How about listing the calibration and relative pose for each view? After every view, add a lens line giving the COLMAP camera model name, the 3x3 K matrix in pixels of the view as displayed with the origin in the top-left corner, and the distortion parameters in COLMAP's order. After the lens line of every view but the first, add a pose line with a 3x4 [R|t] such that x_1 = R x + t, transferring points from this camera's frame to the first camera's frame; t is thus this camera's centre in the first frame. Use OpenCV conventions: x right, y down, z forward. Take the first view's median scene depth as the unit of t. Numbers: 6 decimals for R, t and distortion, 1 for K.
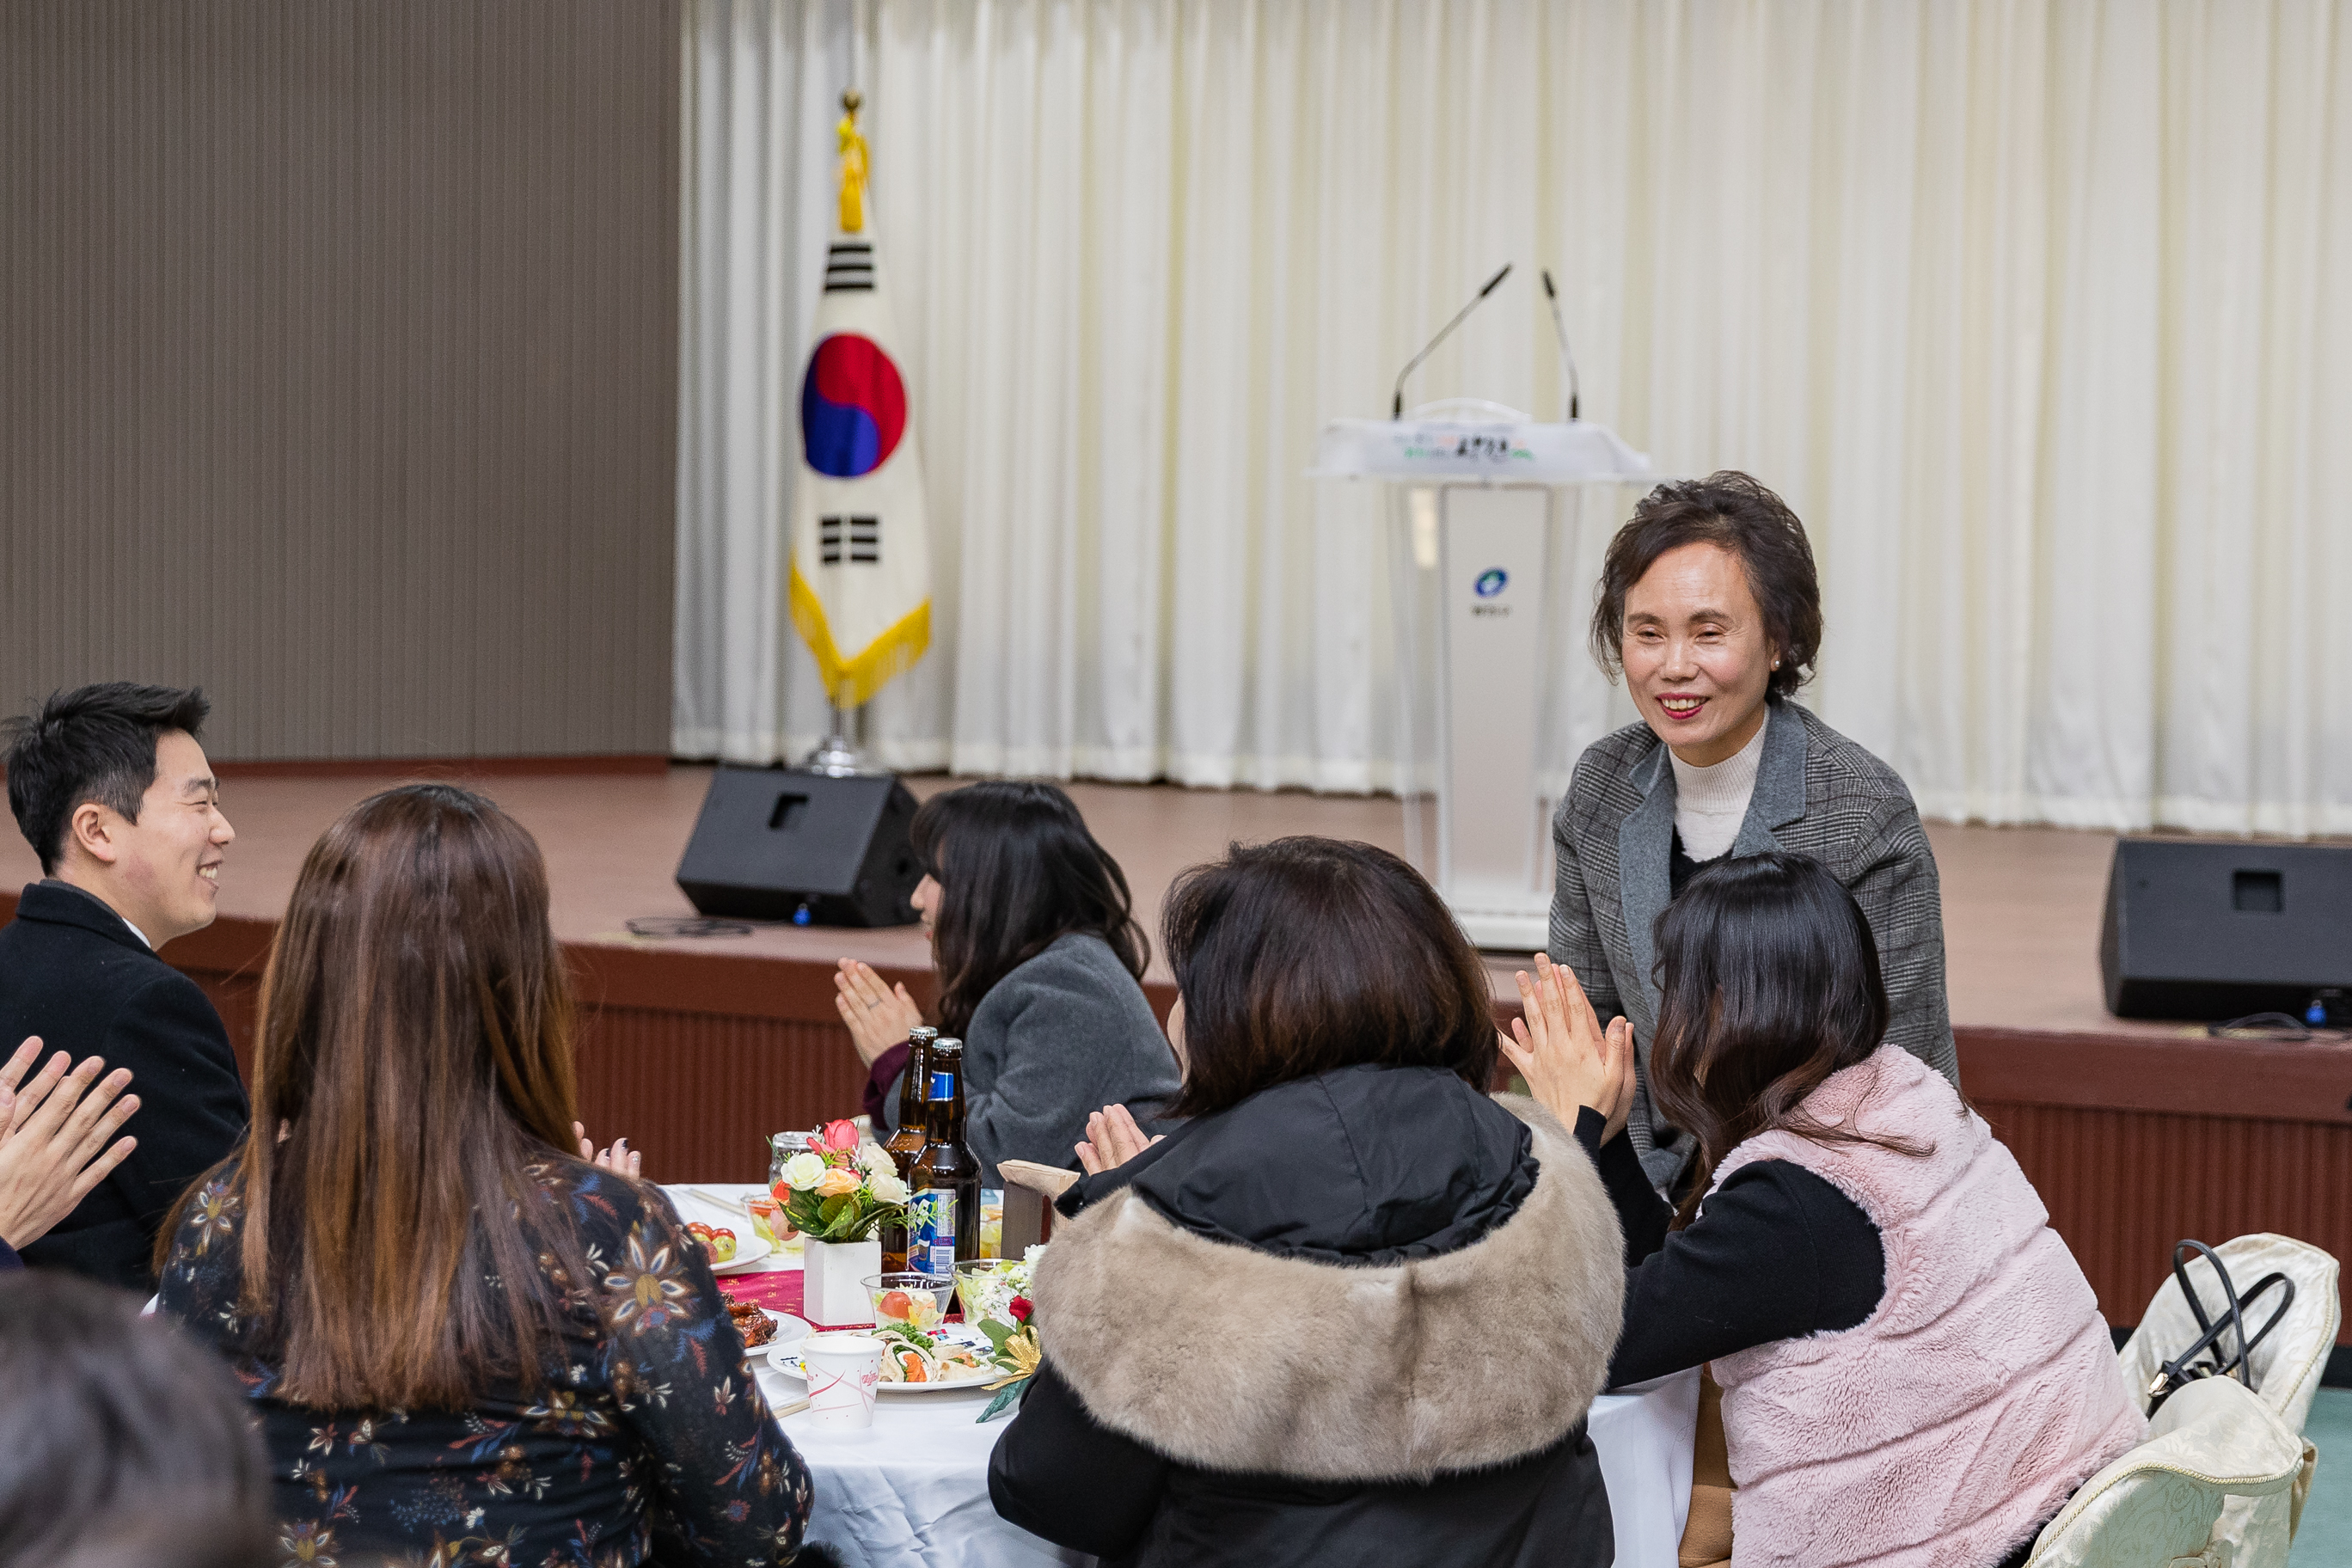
lens RADIAL K [[4640.5, 0, 1176.0], [0, 4640.5, 784.0], [0, 0, 1]] dist [0.038489, 0.120001]
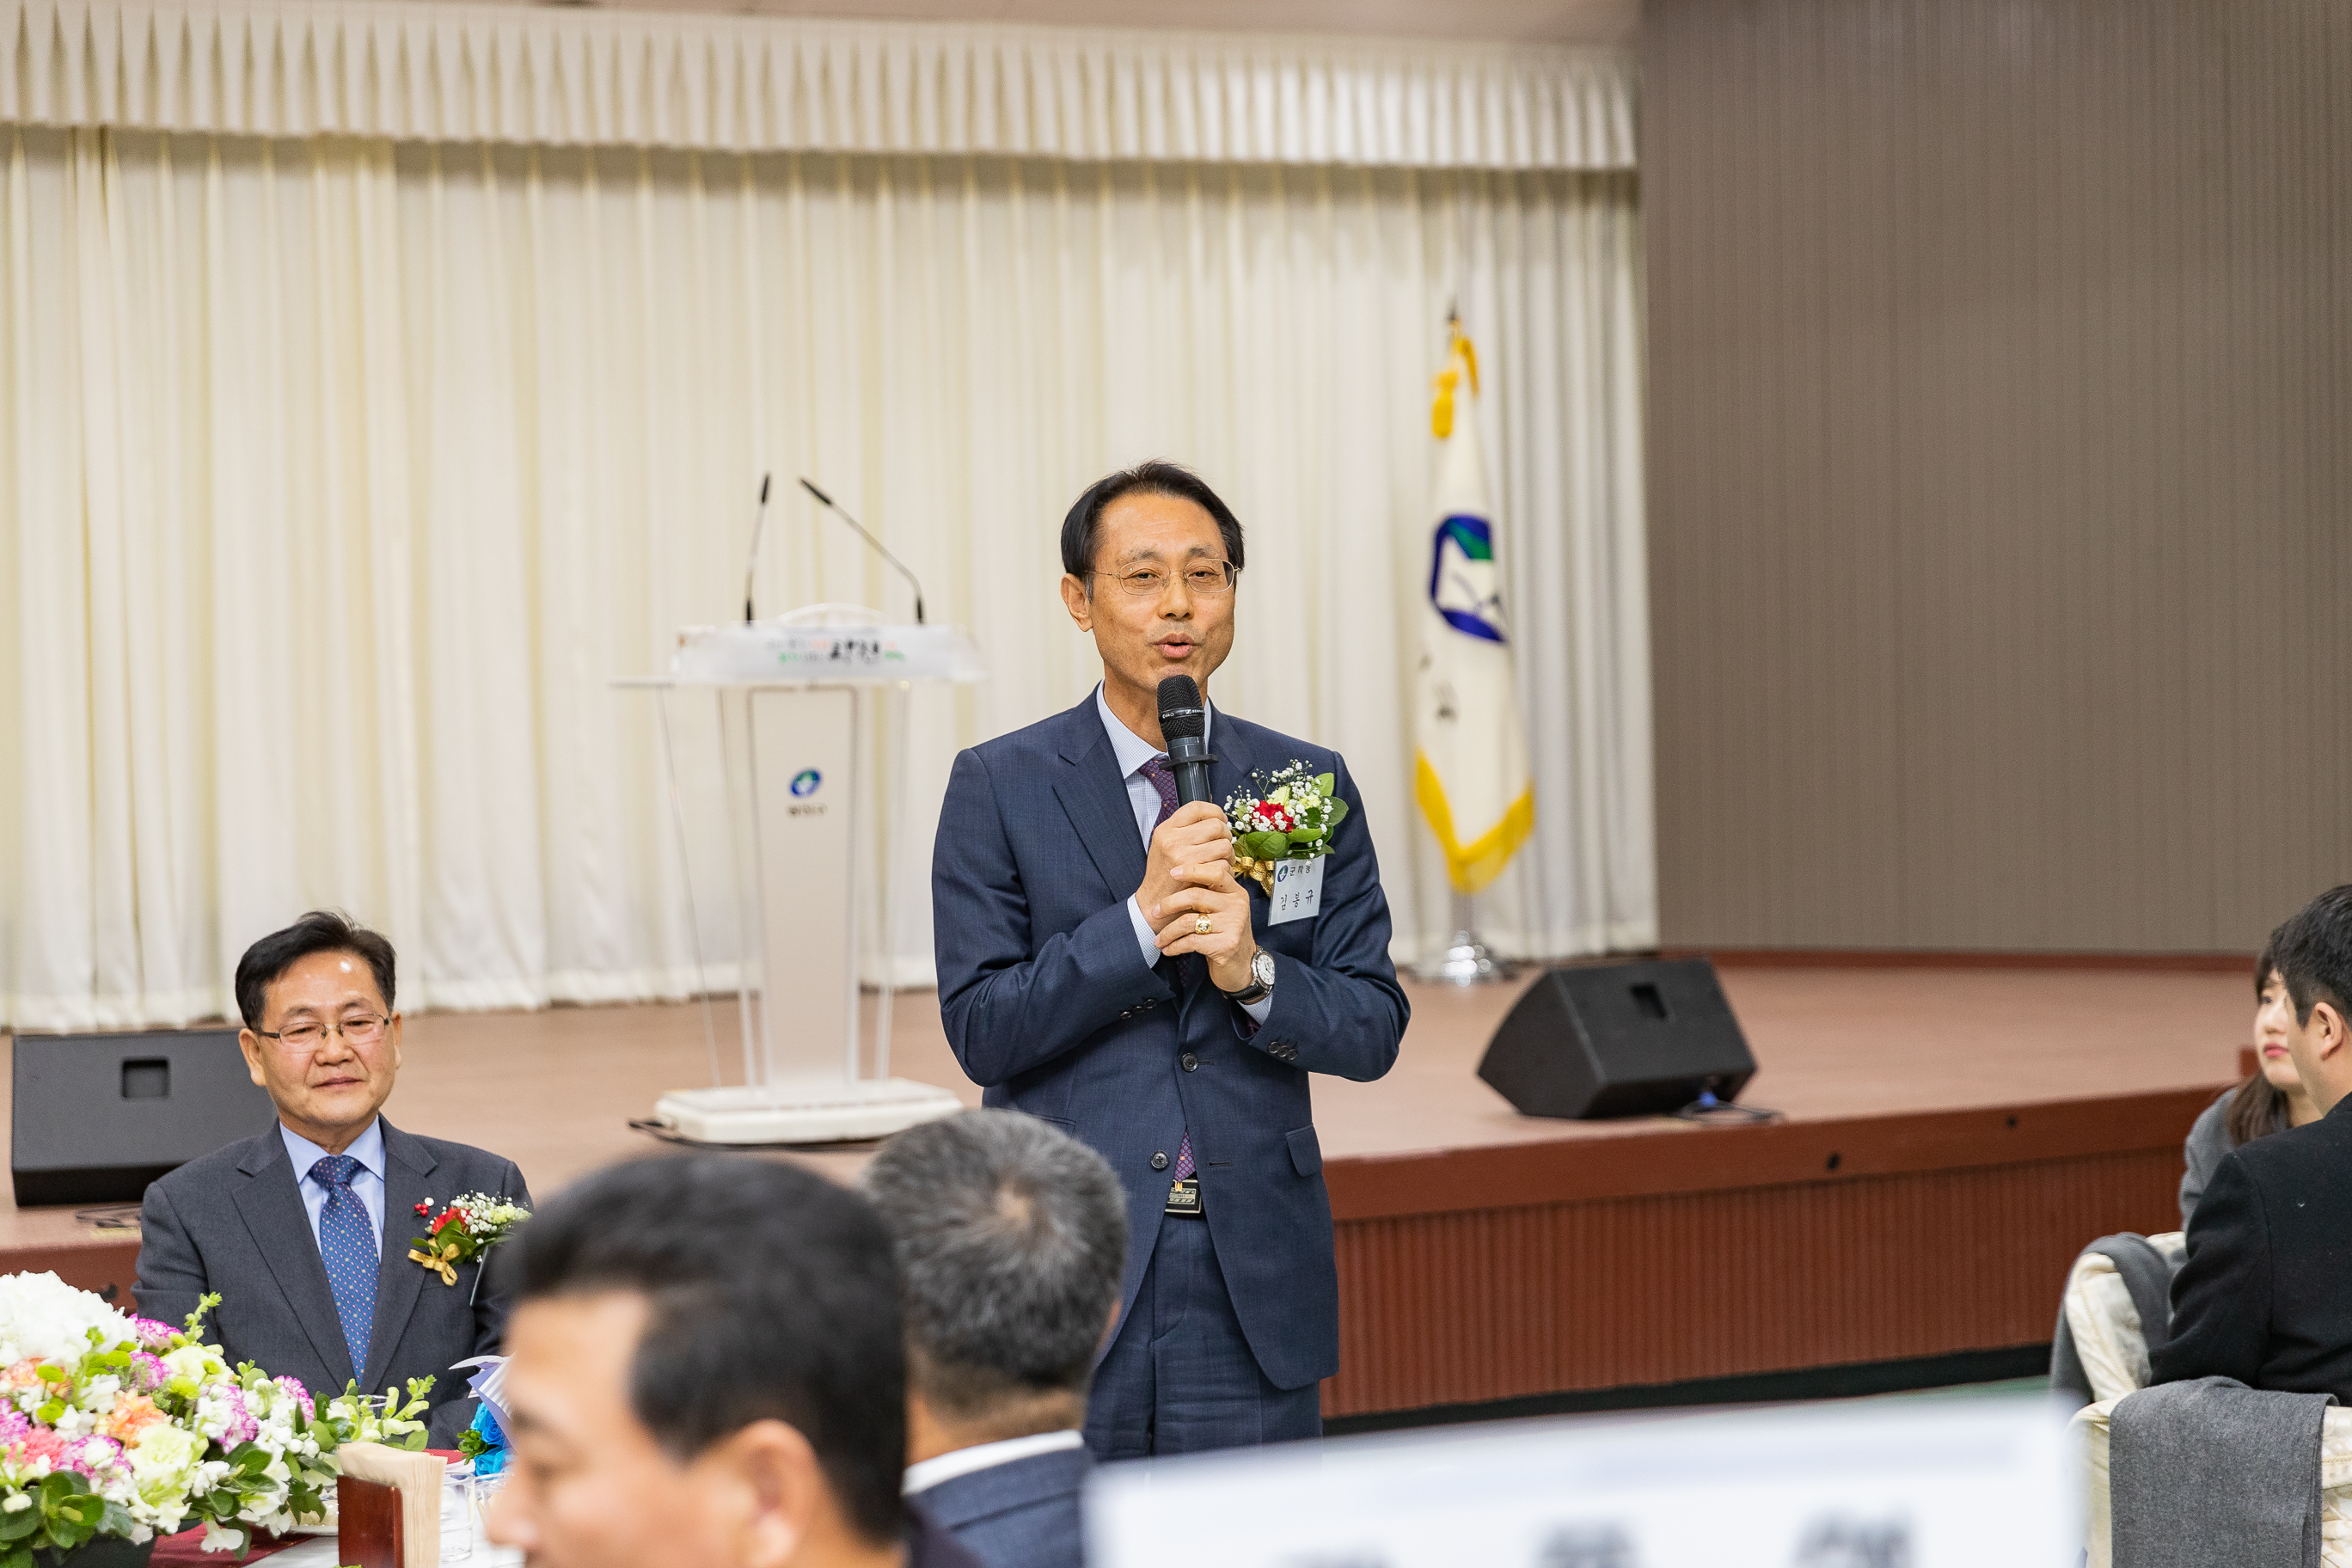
lens RADIAL K [[4477.8, 0, 1176.0], [0, 4477.8, 784.0], [0, 0, 1]] dist [0.025173, -0.106033]
pose [[0.687554, -0.050500, 0.724376, -0.585871], [0.080322, 0.996746, -0.006751, -0.029691], [-0.721678, 0.062825, 0.689373, 0.259412]]
